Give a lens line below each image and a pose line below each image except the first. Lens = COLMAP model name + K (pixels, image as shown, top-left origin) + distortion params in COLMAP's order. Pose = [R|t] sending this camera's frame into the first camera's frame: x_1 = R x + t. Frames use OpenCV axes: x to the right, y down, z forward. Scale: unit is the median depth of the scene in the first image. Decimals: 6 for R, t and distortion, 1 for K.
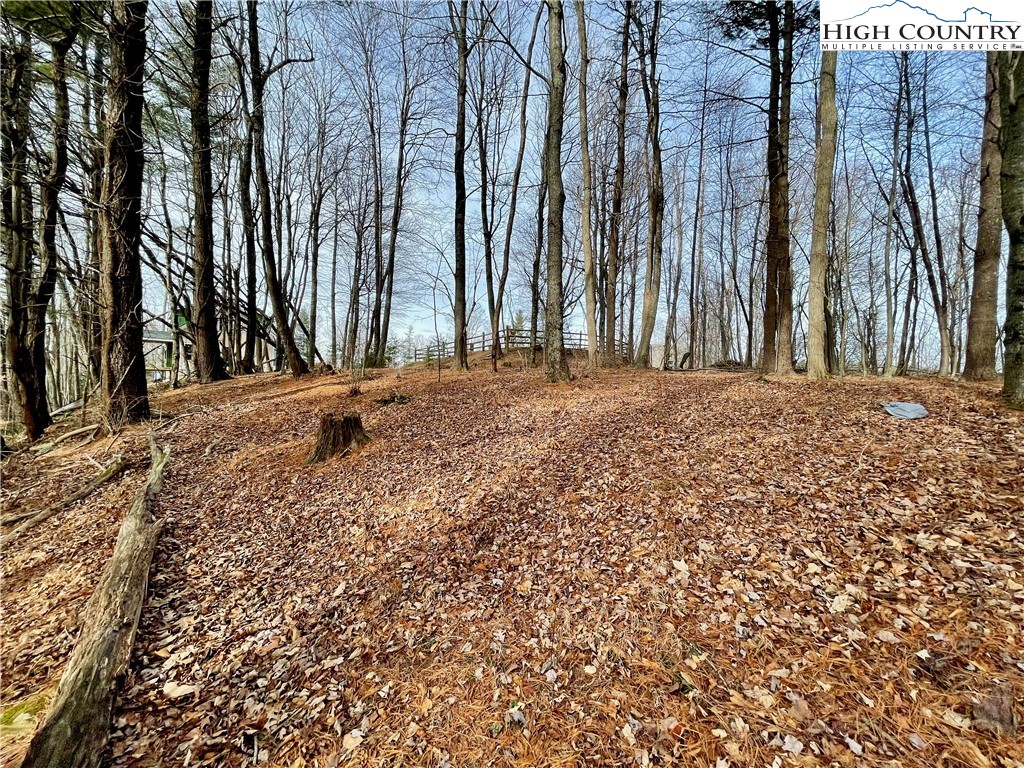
lens RADIAL K [[412.7, 0, 510.8], [0, 412.7, 382.7], [0, 0, 1]] dist [-0.002123, -0.000083]
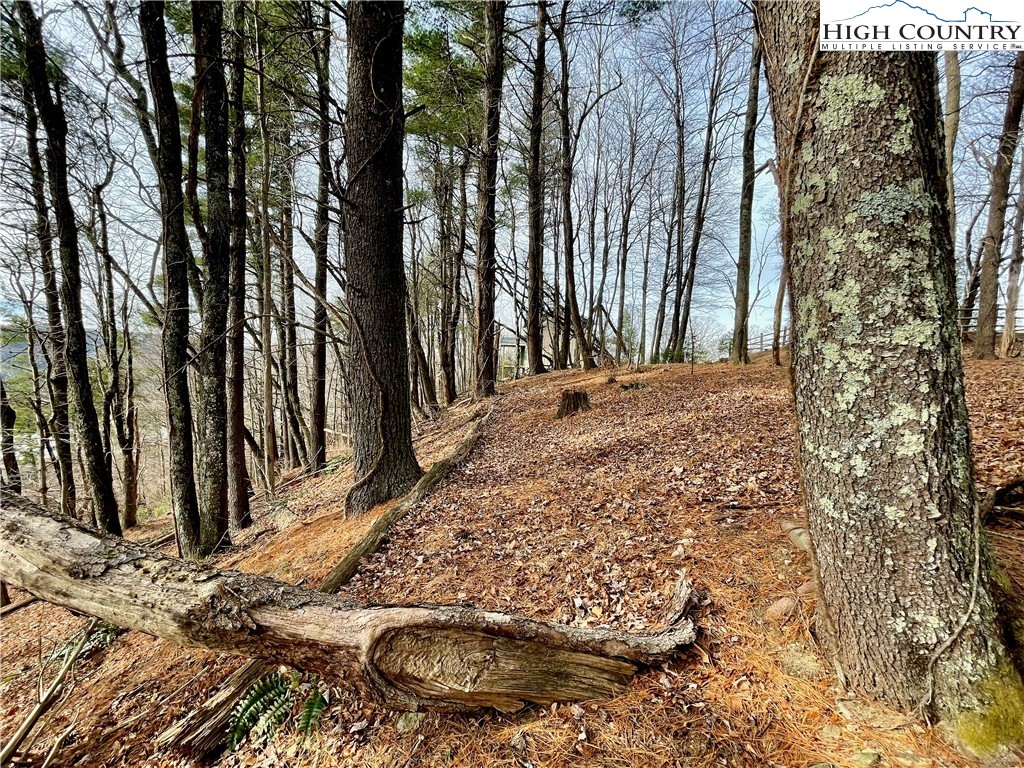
lens RADIAL K [[412.7, 0, 512.4], [0, 412.7, 381.1], [0, 0, 1]] dist [-0.002123, -0.000083]
pose [[0.754521, 0.015481, -0.656093, 0.107303], [-0.010956, 0.999880, 0.010993, 0.006619], [0.656185, -0.001106, 0.754600, -0.080501]]
